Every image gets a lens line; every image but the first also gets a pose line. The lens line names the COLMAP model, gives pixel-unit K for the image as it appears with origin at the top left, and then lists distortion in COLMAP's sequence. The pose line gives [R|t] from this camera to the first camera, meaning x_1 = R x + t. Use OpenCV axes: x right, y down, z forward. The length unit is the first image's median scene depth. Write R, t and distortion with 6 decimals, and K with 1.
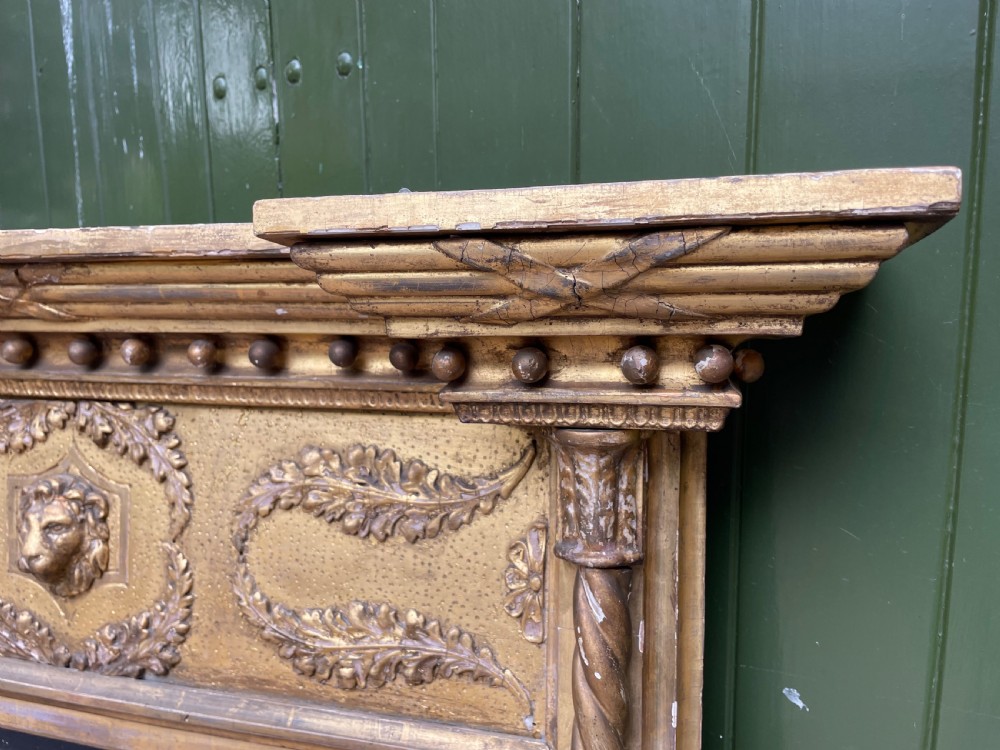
lens RADIAL K [[758.3, 0, 496.9], [0, 758.3, 374.4], [0, 0, 1]] dist [0.078329, -0.110806]
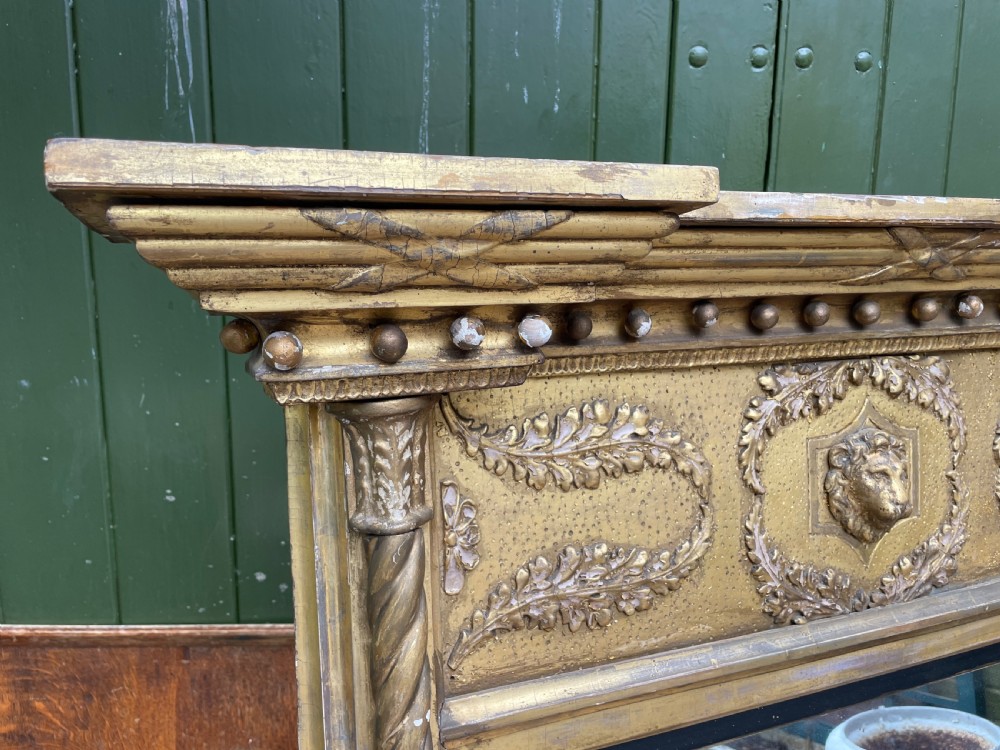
lens RADIAL K [[758.3, 0, 507.1], [0, 758.3, 361.7], [0, 0, 1]] dist [0.078329, -0.110806]
pose [[0.798663, -0.078126, 0.596685, -1.960861], [0.066121, 0.996926, 0.042027, -0.047267], [-0.598134, 0.005888, 0.801374, 0.554127]]
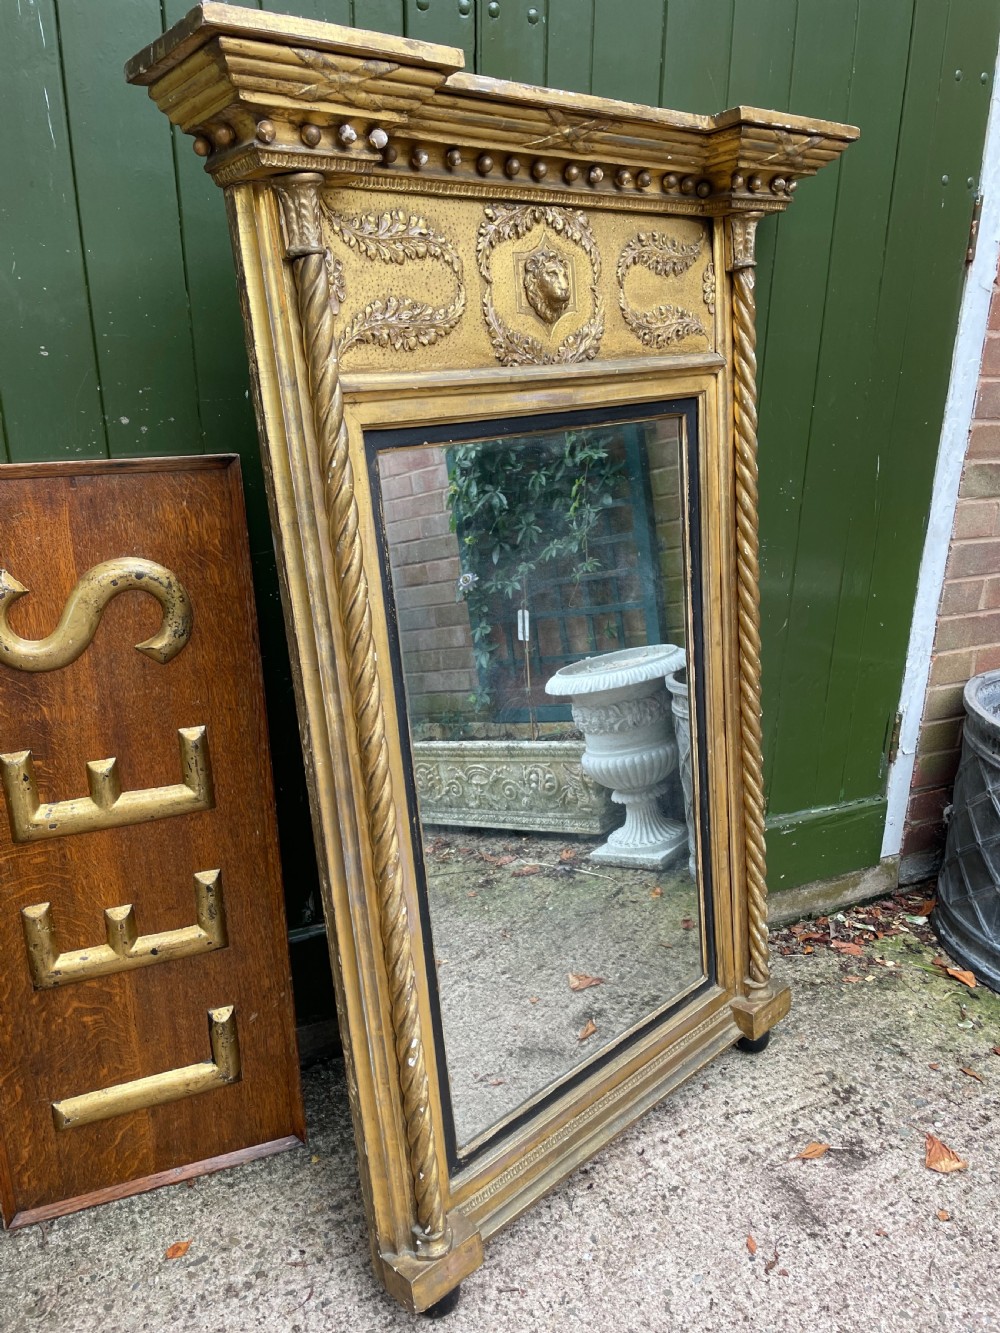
lens RADIAL K [[1010.8, 0, 501.1], [0, 1010.8, 659.9], [0, 0, 1]] dist [0.078329, -0.110806]
pose [[0.532200, -0.266440, 0.803600, -3.460126], [0.112995, 0.963050, 0.244474, 0.568161], [-0.839044, -0.039307, 0.542642, -0.308443]]
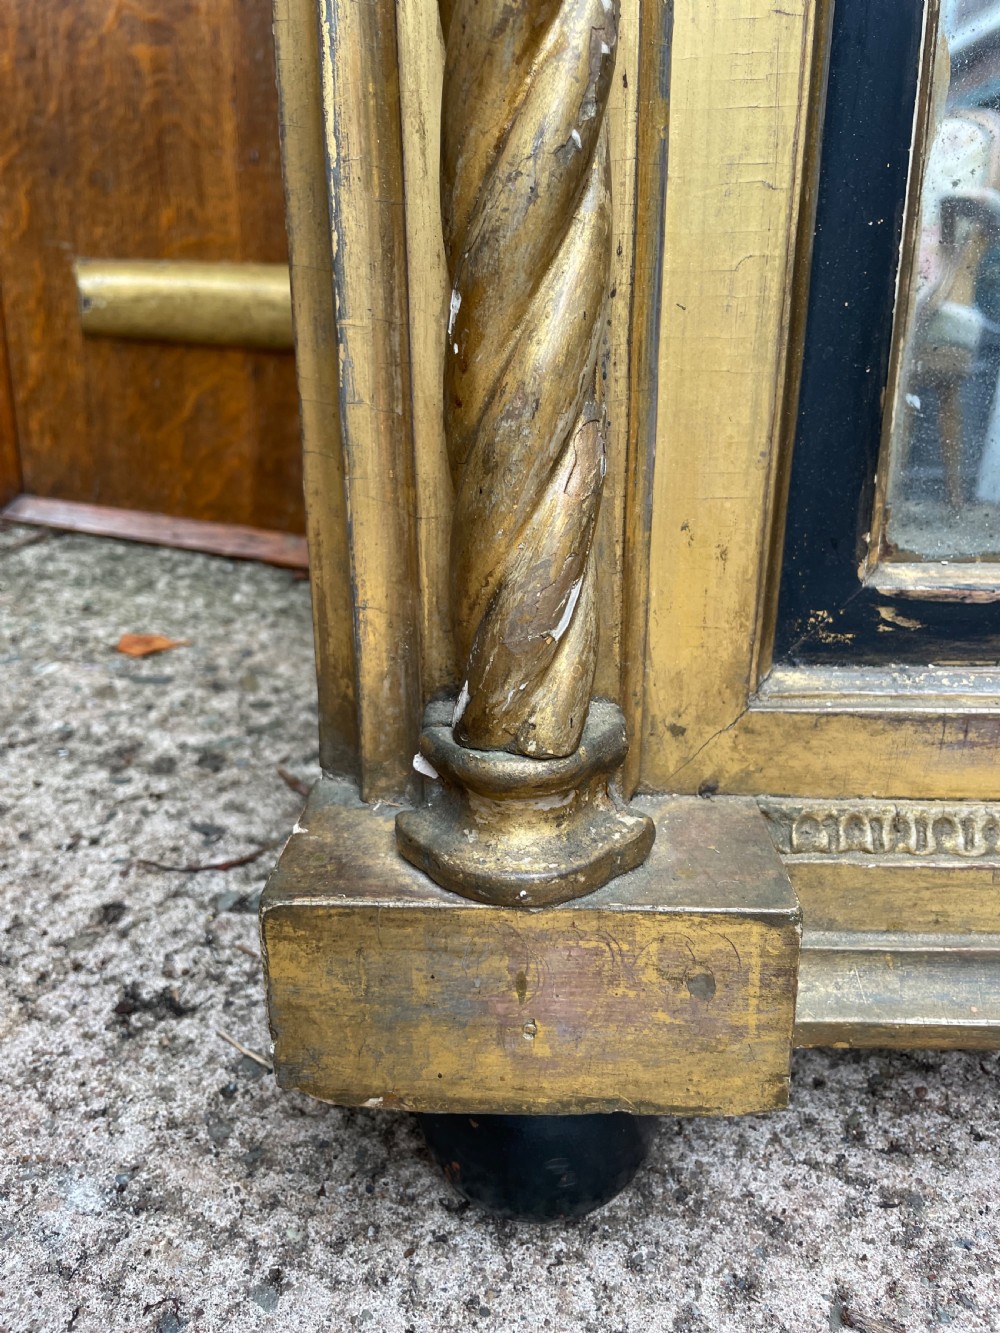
lens RADIAL K [[1023.4, 0, 510.9], [0, 1023.4, 662.8], [0, 0, 1]] dist [0.063683, -0.099689]
pose [[0.973510, -0.102981, 0.204141, -1.674933], [0.030830, 0.943797, 0.329084, 2.710130], [-0.226557, -0.314073, 0.921971, 0.979289]]
